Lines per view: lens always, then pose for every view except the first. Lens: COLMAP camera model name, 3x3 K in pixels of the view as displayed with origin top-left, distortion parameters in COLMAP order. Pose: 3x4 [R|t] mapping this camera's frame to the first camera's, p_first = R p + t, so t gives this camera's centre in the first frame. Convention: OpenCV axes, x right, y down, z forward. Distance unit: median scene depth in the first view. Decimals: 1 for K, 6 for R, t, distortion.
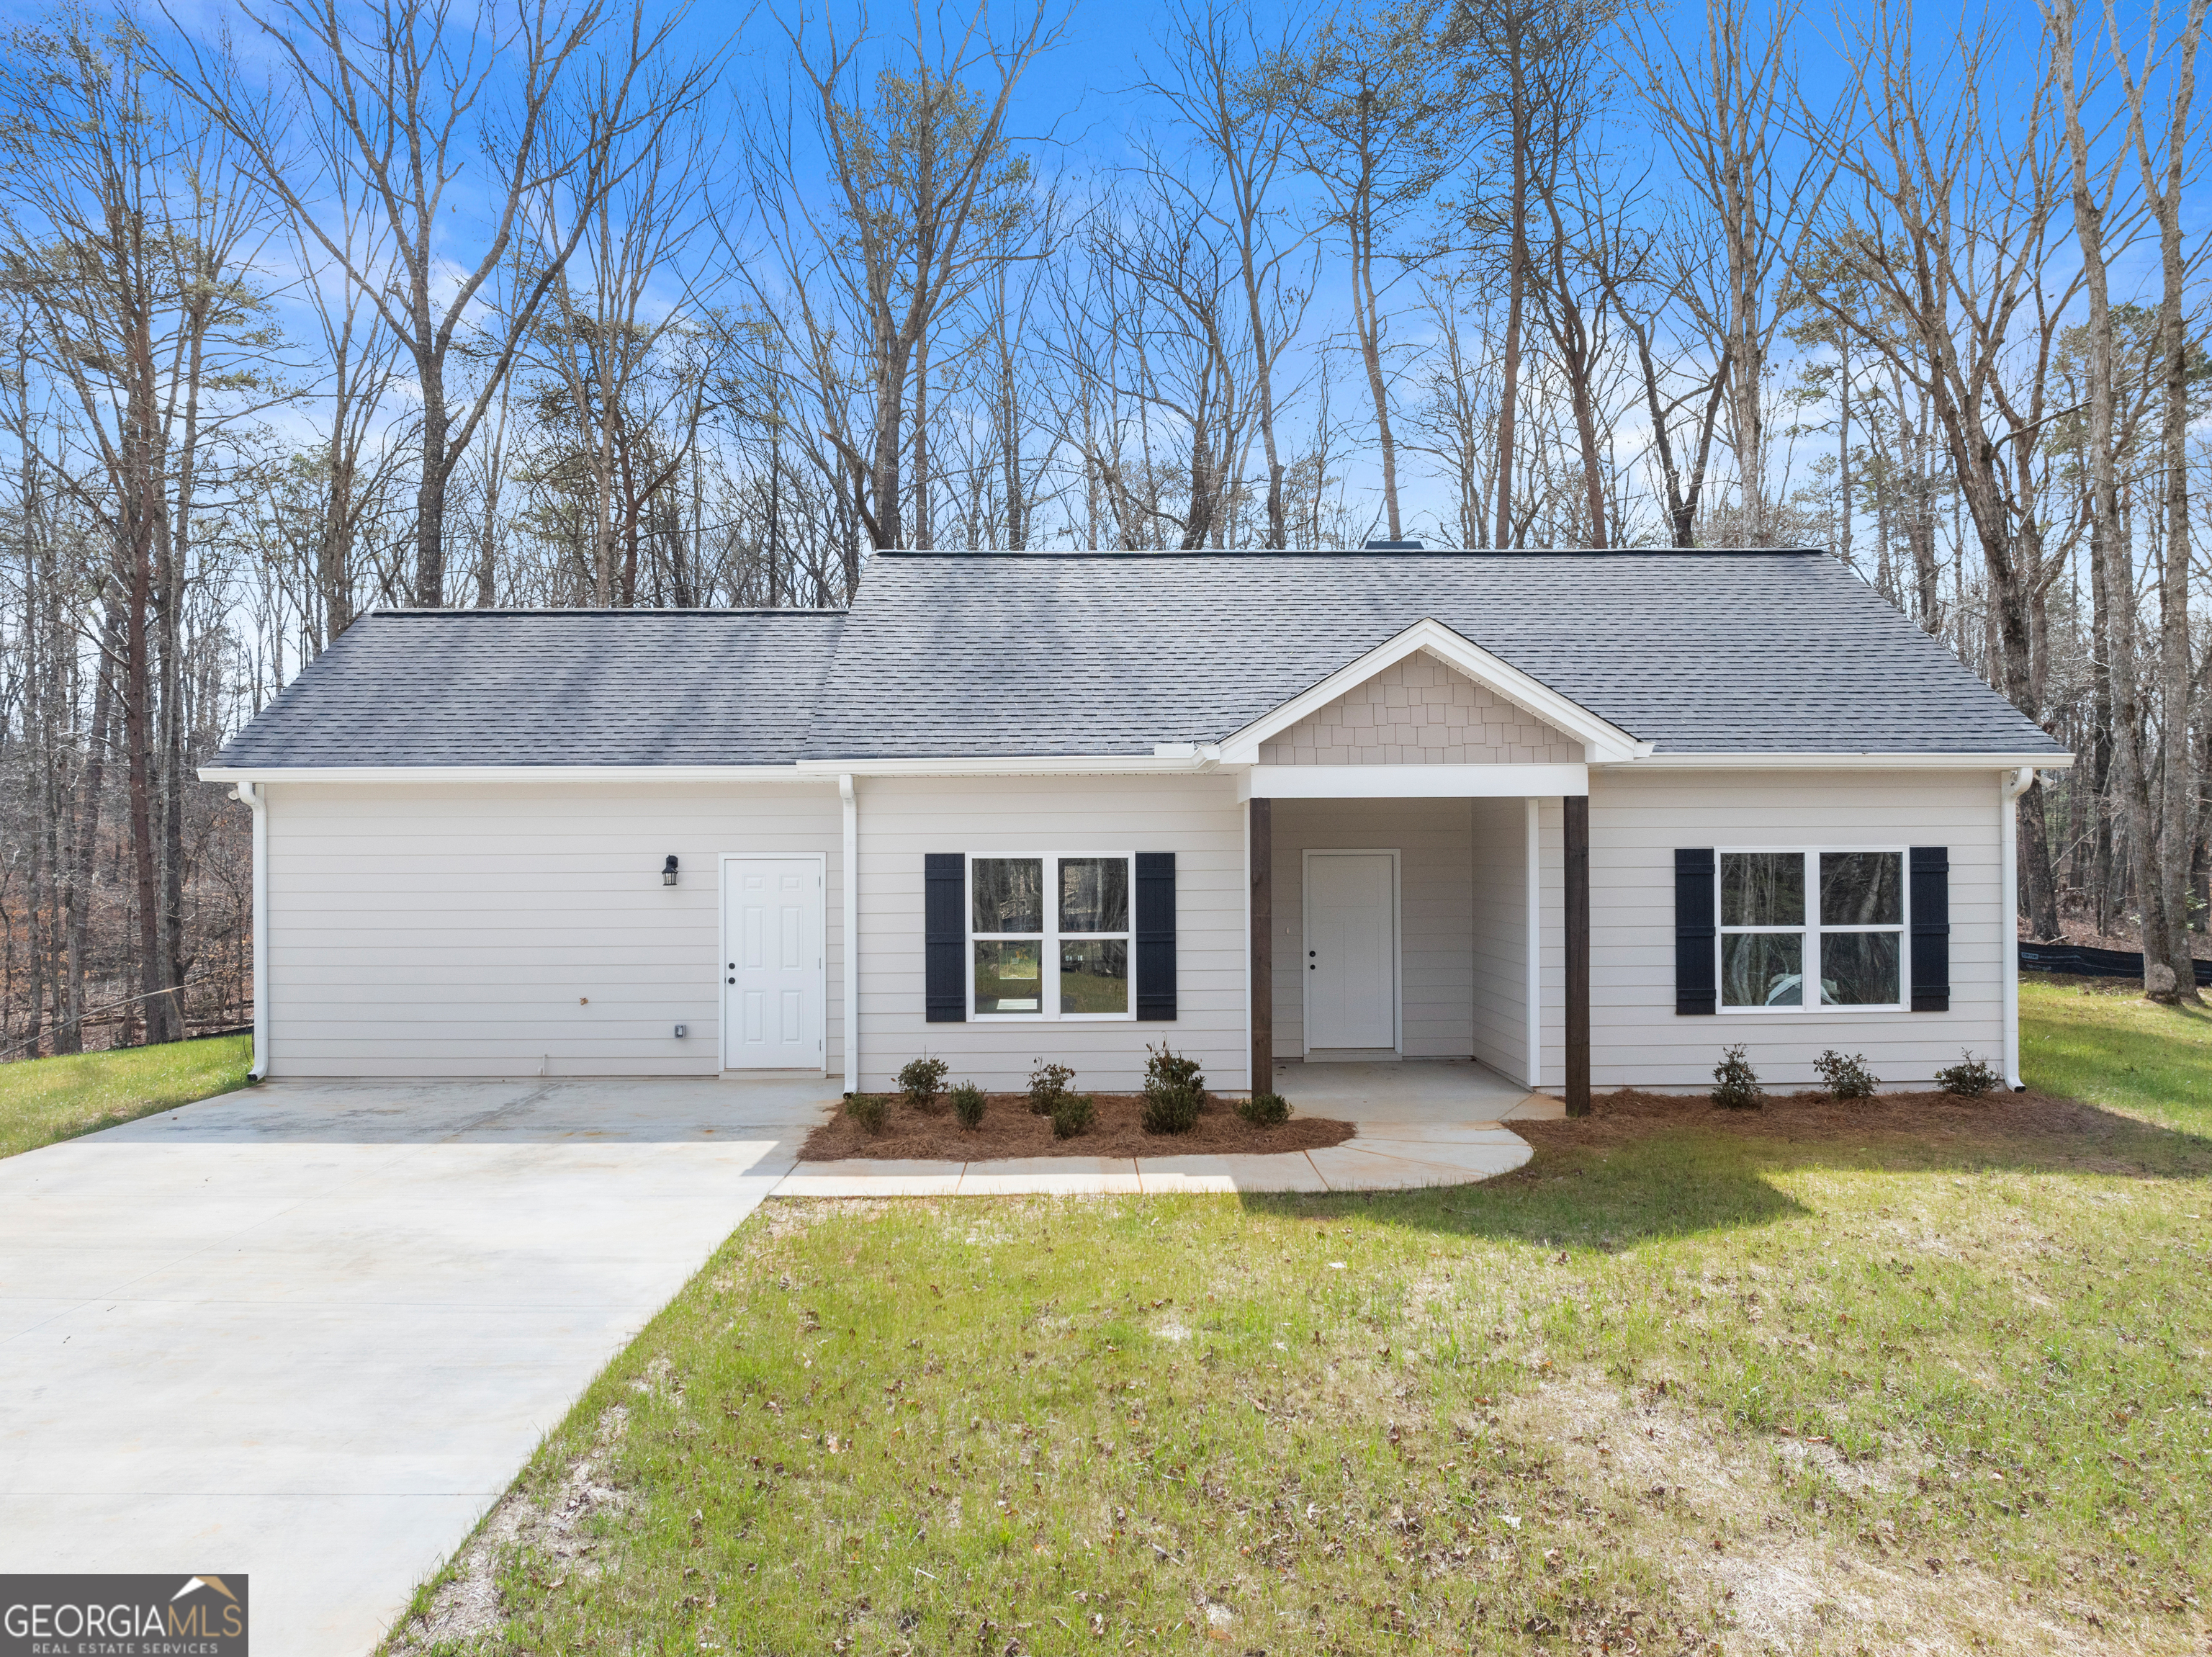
lens RADIAL K [[1594.5, 0, 1106.0], [0, 1594.5, 828.5], [0, 0, 1]] dist [-0.049403, 0.000982]
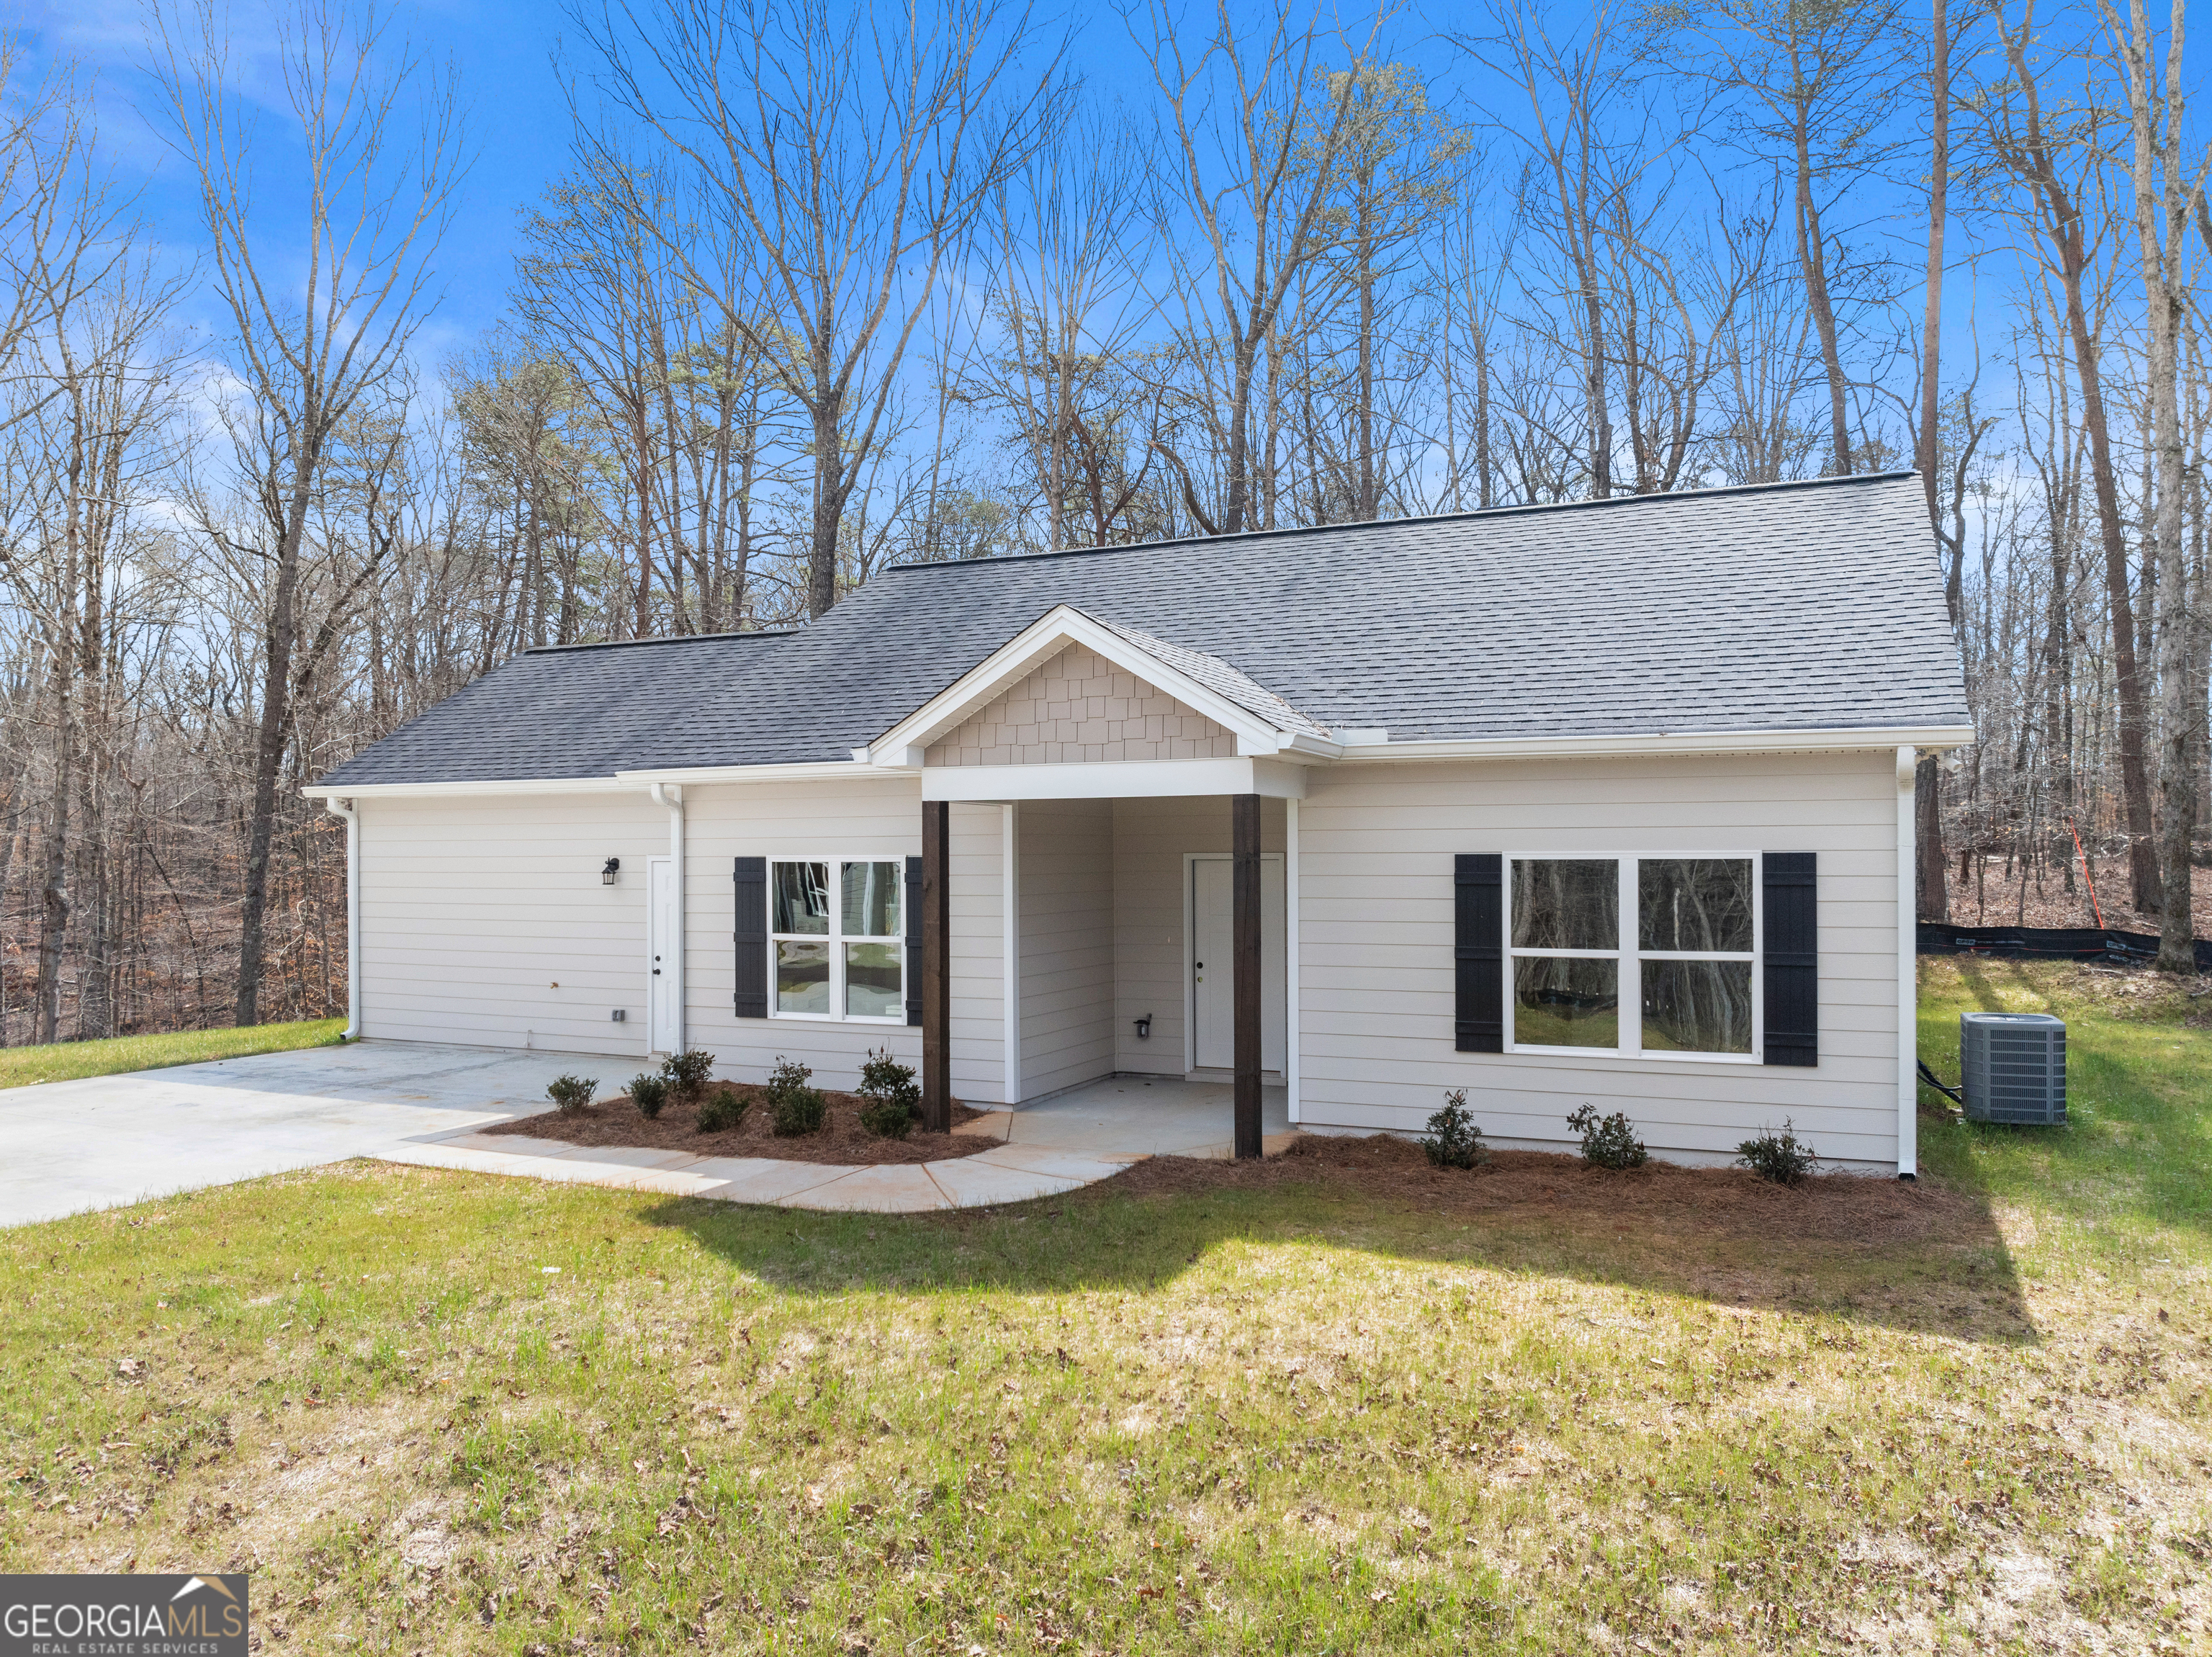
lens RADIAL K [[1546.5, 0, 1104.9], [0, 1546.5, 780.7], [0, 0, 1]] dist [0.000864, -0.035384]
pose [[0.899748, -0.018317, -0.436025, 0.554331], [0.000183, 0.999135, -0.041595, 0.007726], [0.436410, 0.037345, 0.898973, 0.169232]]
